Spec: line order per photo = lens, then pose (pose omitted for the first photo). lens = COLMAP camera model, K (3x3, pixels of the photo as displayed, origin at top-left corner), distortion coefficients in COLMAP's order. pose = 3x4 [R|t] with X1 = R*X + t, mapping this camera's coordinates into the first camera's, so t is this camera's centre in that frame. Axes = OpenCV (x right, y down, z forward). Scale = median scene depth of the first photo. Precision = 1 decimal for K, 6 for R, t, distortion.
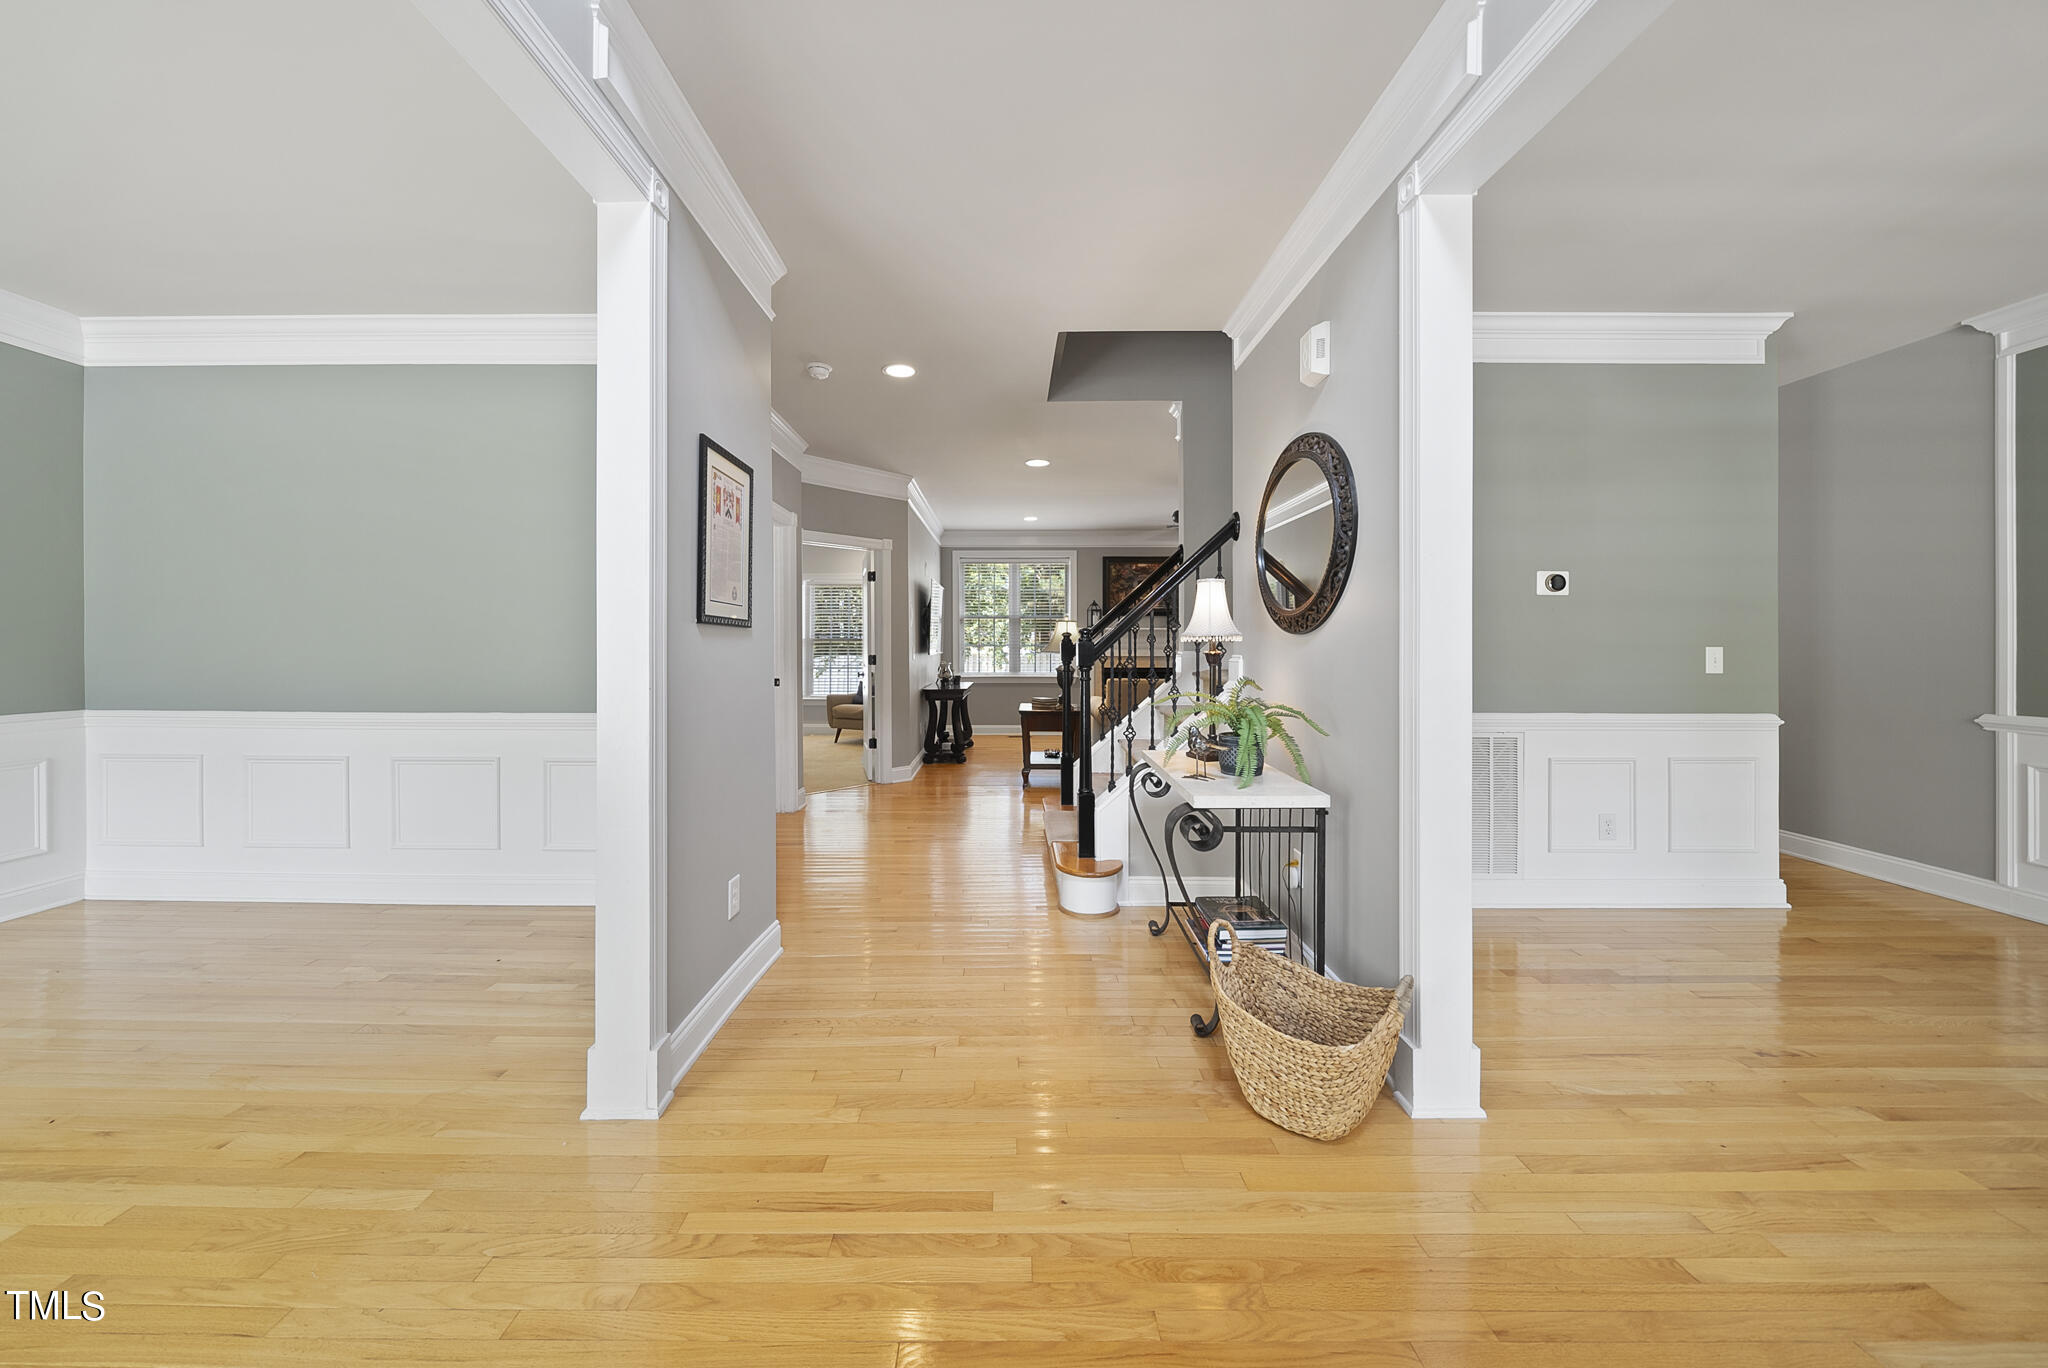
lens RADIAL K [[701.9, 0, 1023.6], [0, 701.9, 643.1], [0, 0, 1]] dist [-0.007288, 0.000744]
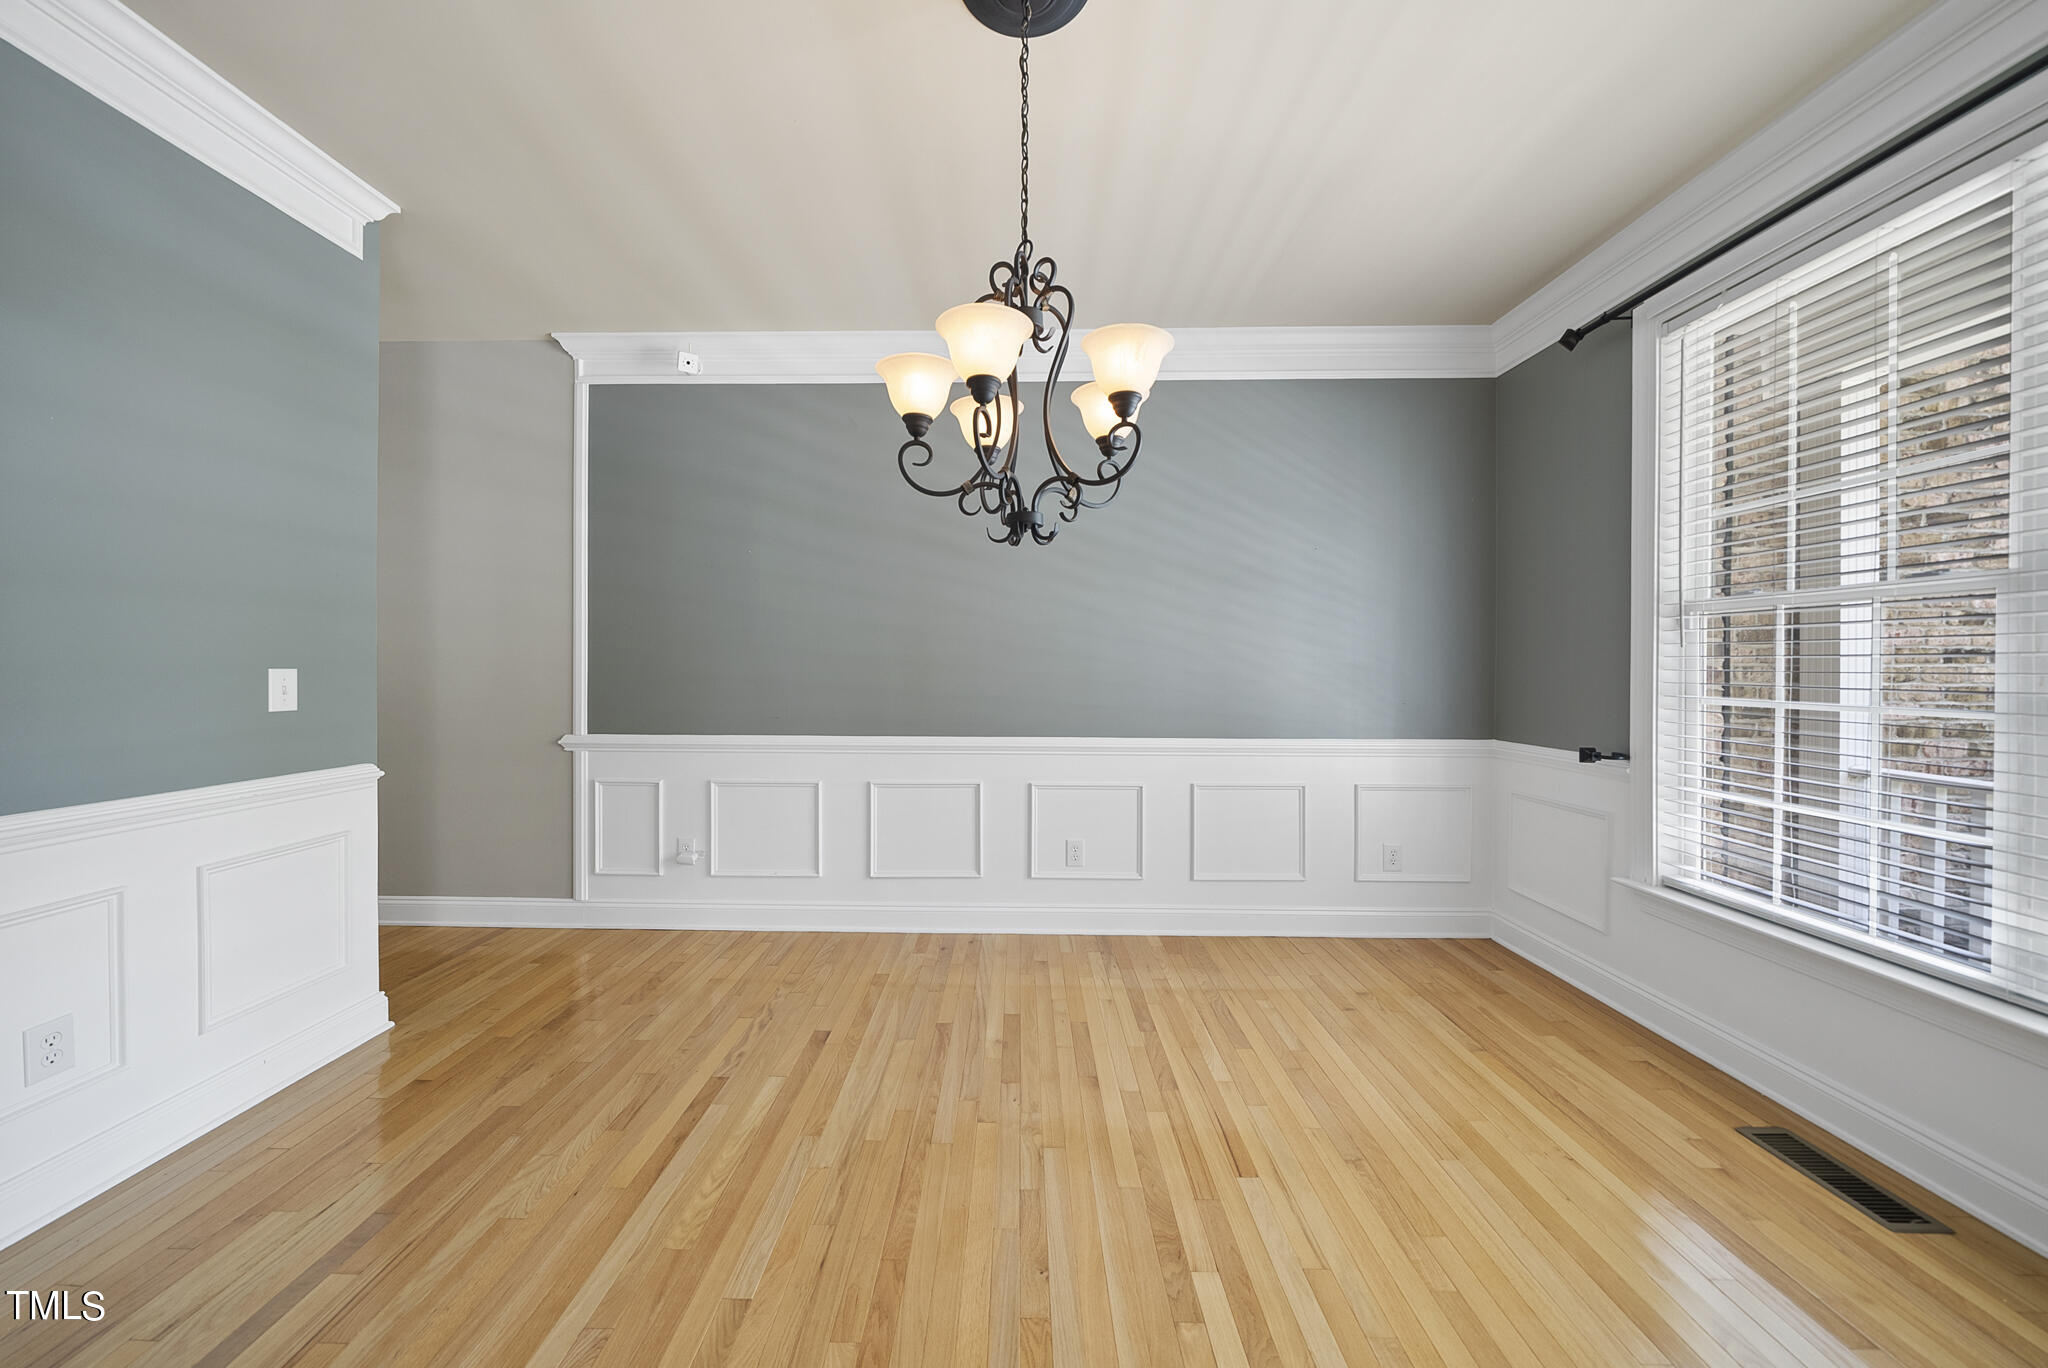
lens RADIAL K [[701.9, 0, 996.1], [0, 701.9, 668.7], [0, 0, 1]] dist [-0.007288, 0.000744]
pose [[0.021382, -0.005006, 0.999759, 0.389956], [-0.006954, 0.999963, 0.005155, -0.001997], [-0.999747, -0.007063, 0.021346, 0.358017]]
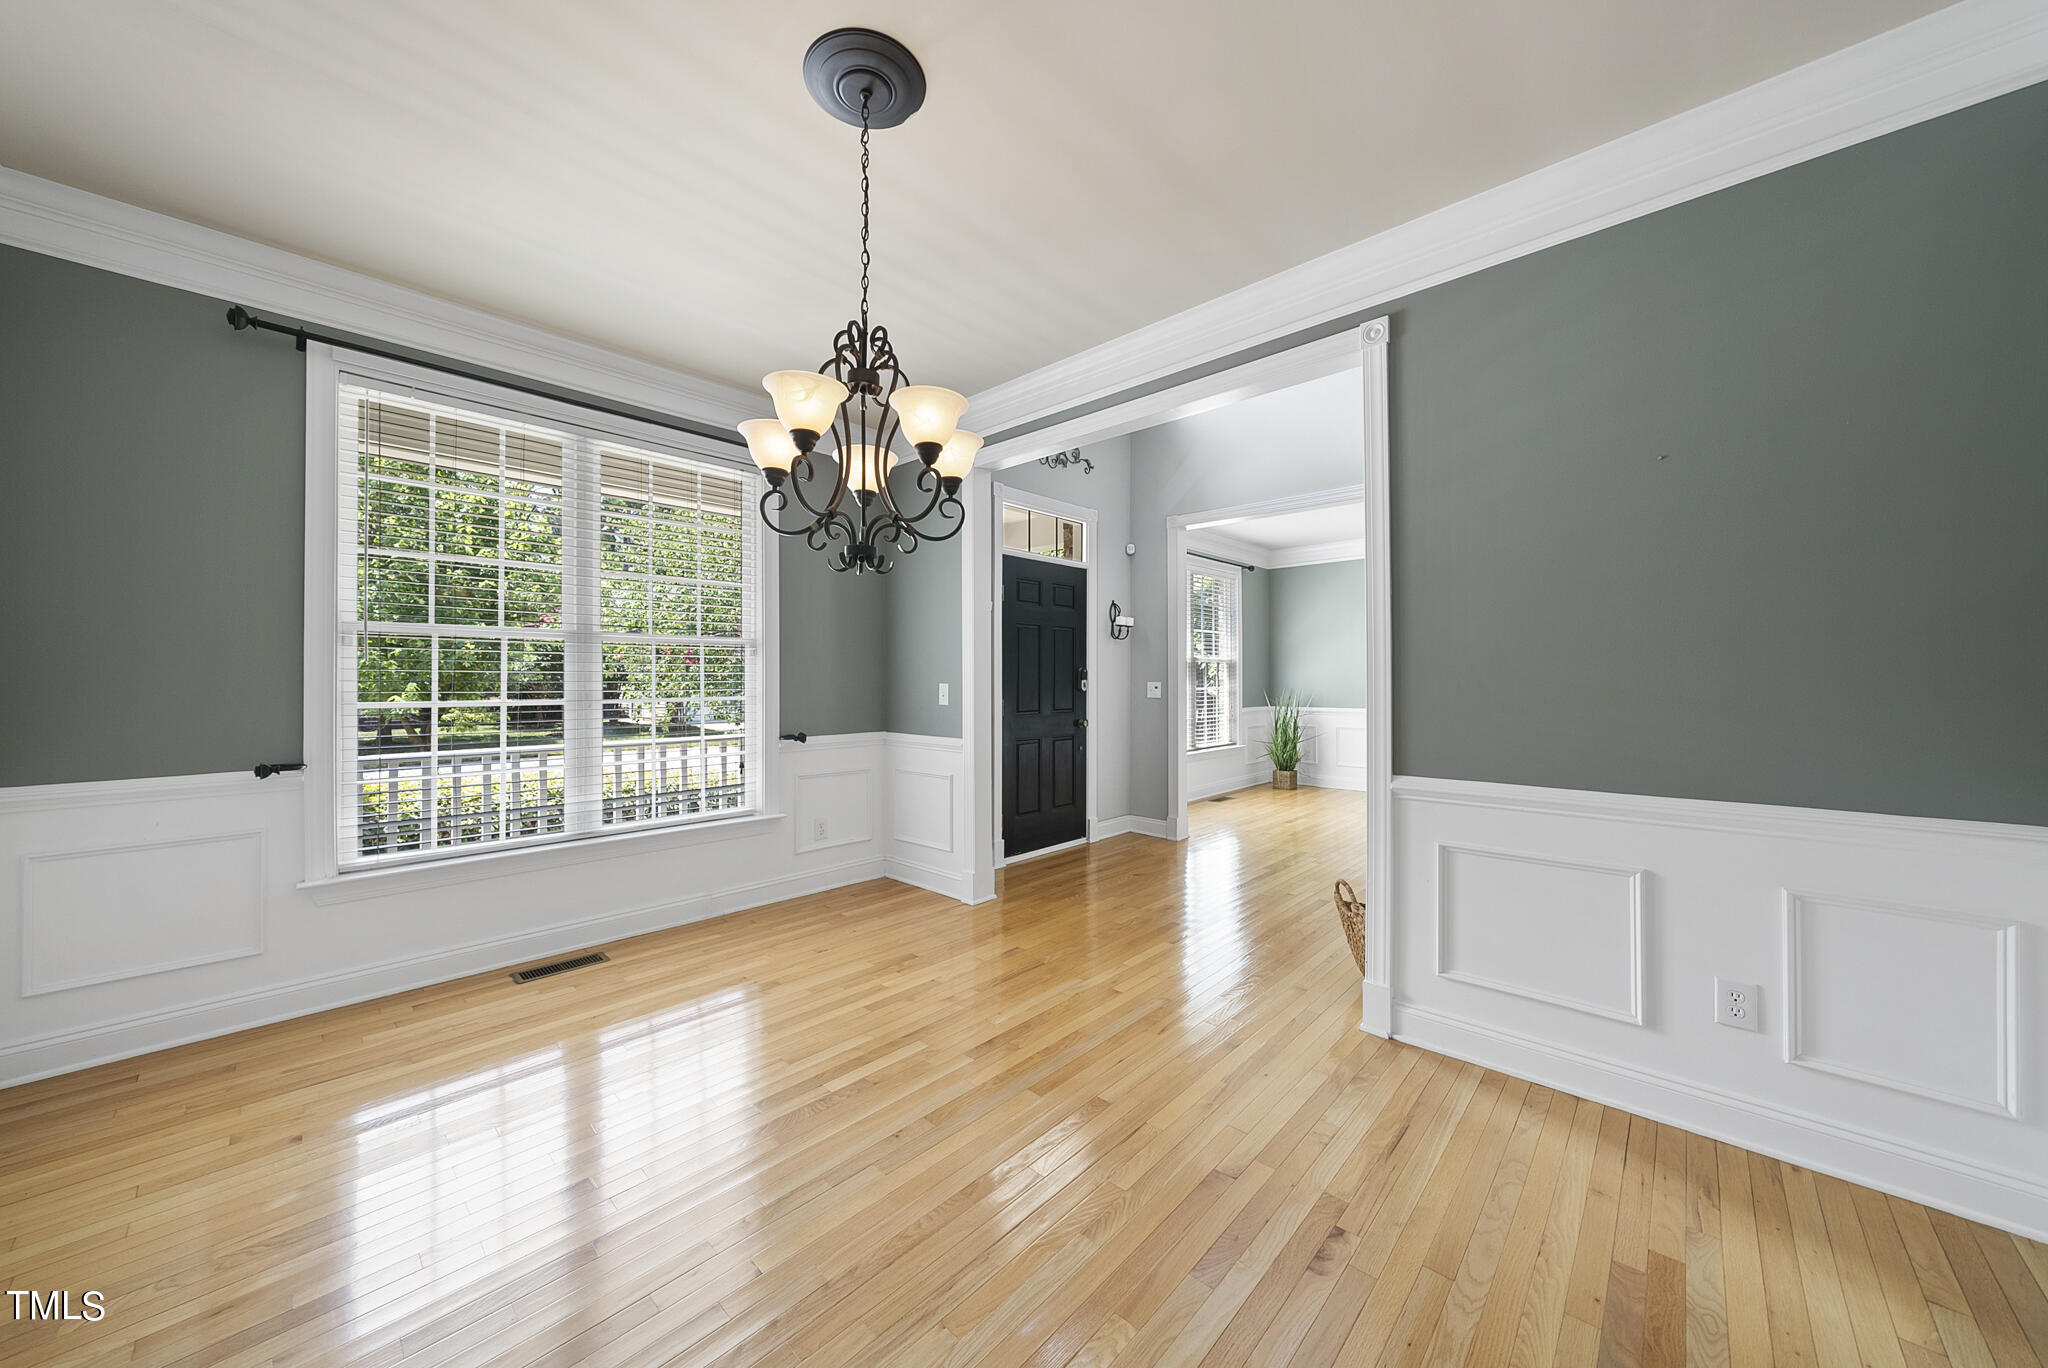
lens RADIAL K [[701.9, 0, 1022.2], [0, 701.9, 676.9], [0, 0, 1]] dist [-0.007288, 0.000744]
pose [[-0.689924, 0.002957, -0.723876, 1.162683], [-0.000307, 0.999990, 0.004378, -0.008798], [0.723882, 0.003243, -0.689916, 0.805149]]
